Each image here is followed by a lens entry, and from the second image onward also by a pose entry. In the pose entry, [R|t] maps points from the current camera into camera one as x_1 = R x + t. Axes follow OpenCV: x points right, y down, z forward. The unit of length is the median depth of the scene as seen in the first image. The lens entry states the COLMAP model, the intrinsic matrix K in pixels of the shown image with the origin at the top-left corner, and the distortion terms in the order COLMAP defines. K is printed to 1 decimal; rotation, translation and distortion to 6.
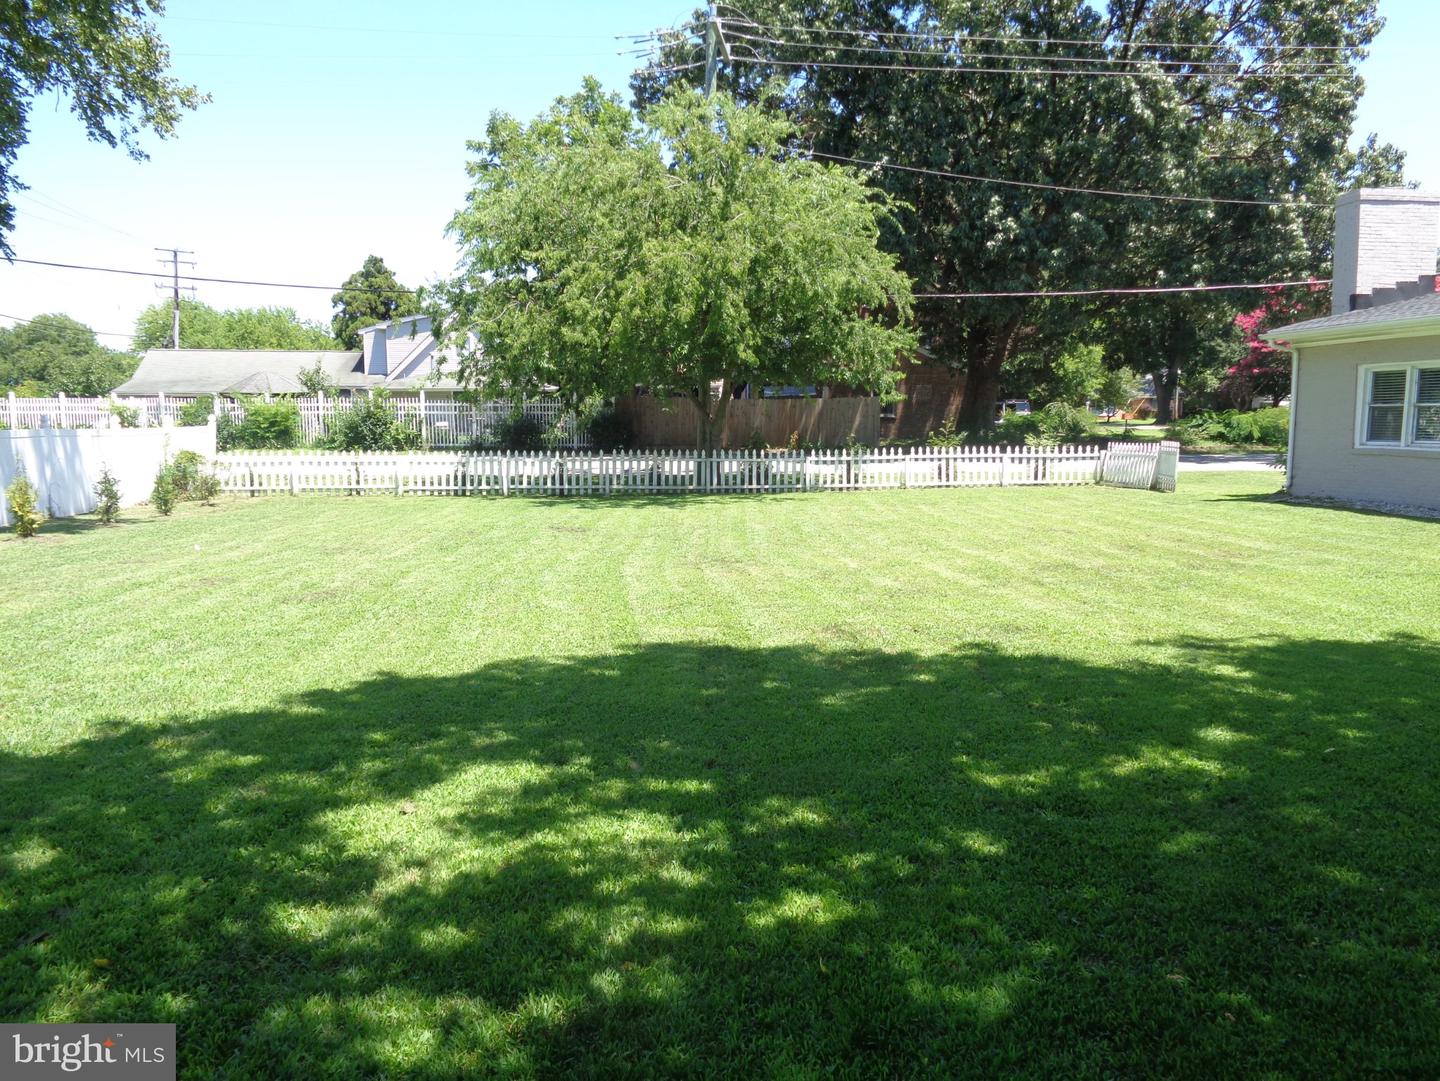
lens RADIAL K [[1077.1, 0, 721.9], [0, 1077.1, 530.7], [0, 0, 1]] dist [0.001253, 0.004707]
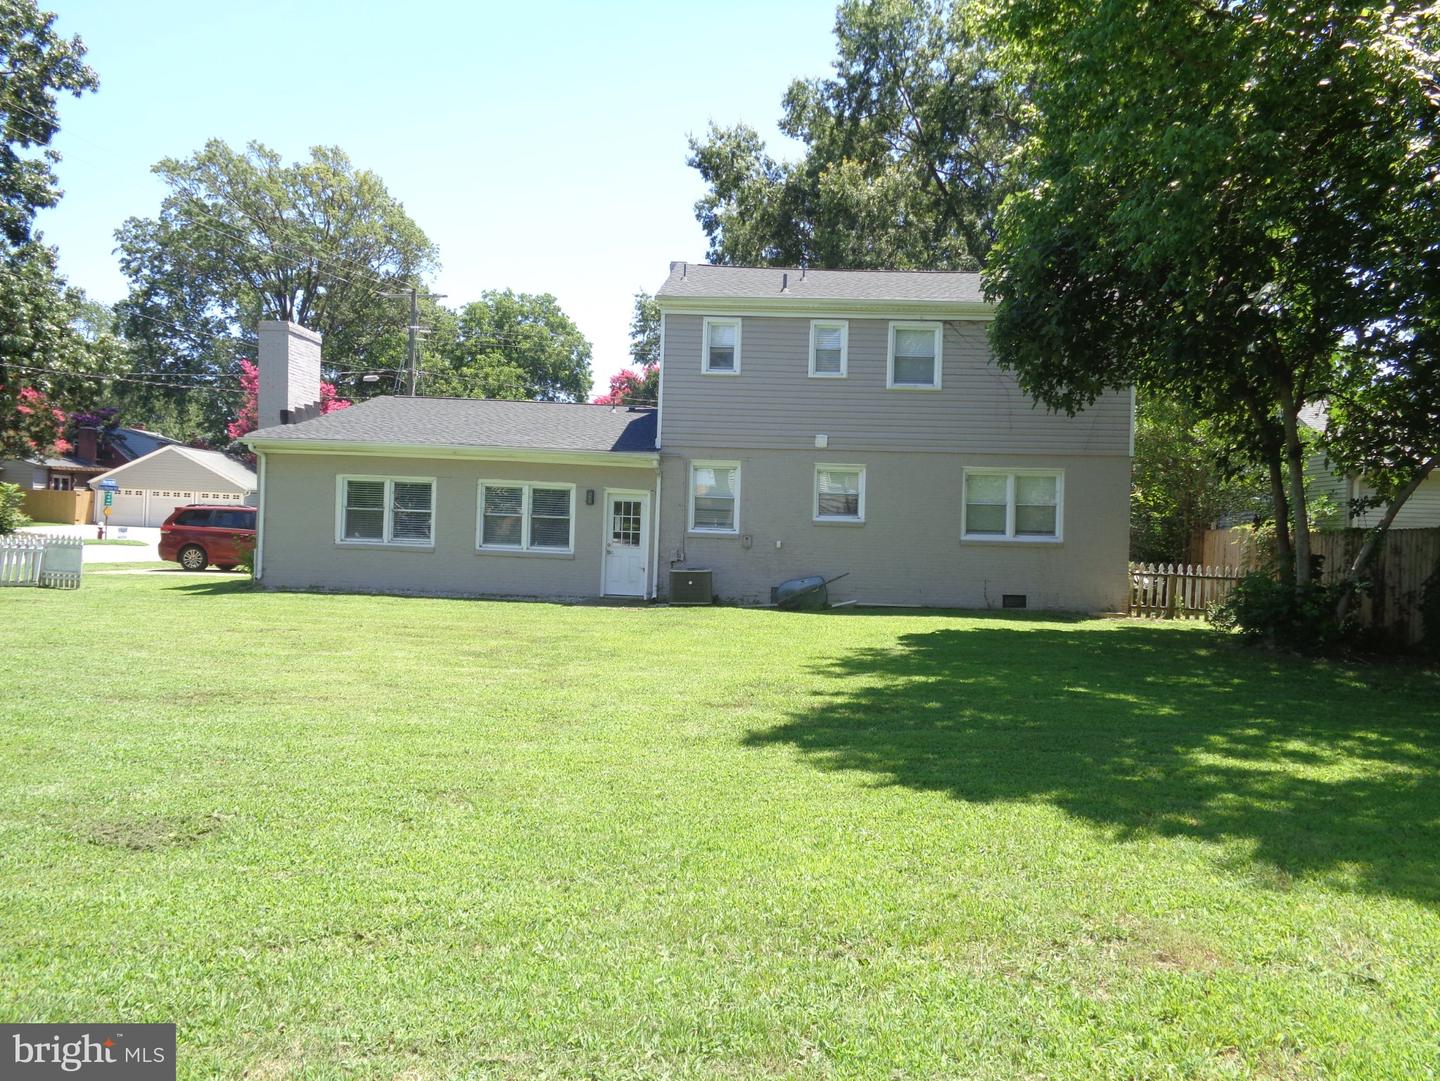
lens RADIAL K [[1077.1, 0, 721.9], [0, 1077.1, 530.7], [0, 0, 1]] dist [0.001253, 0.004707]
pose [[0.165837, 0.013913, 0.986055, -0.466173], [0.067428, 0.997400, -0.025413, -0.030583], [-0.983845, 0.070702, 0.164468, 0.364136]]
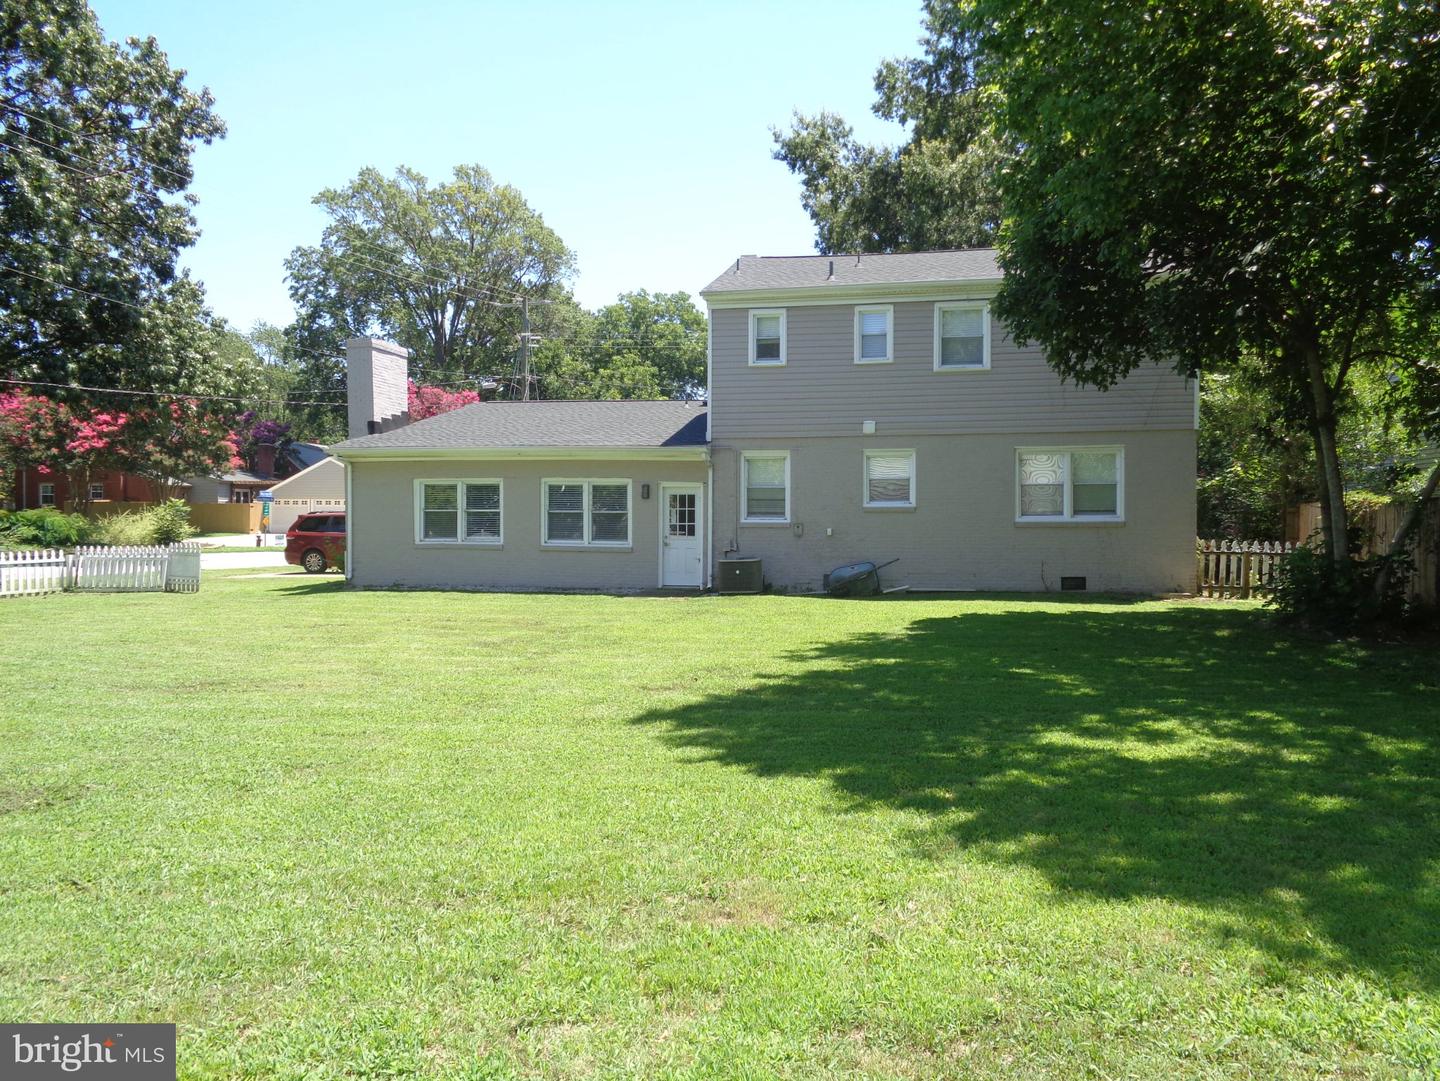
lens RADIAL K [[1084.7, 0, 724.4], [0, 1084.7, 535.1], [0, 0, 1]] dist [-0.027141, 0.042936]
pose [[0.316612, -0.004476, 0.948545, -0.459494], [0.094457, 0.995167, -0.026833, -0.018261], [-0.943840, 0.098092, 0.315505, 0.243447]]
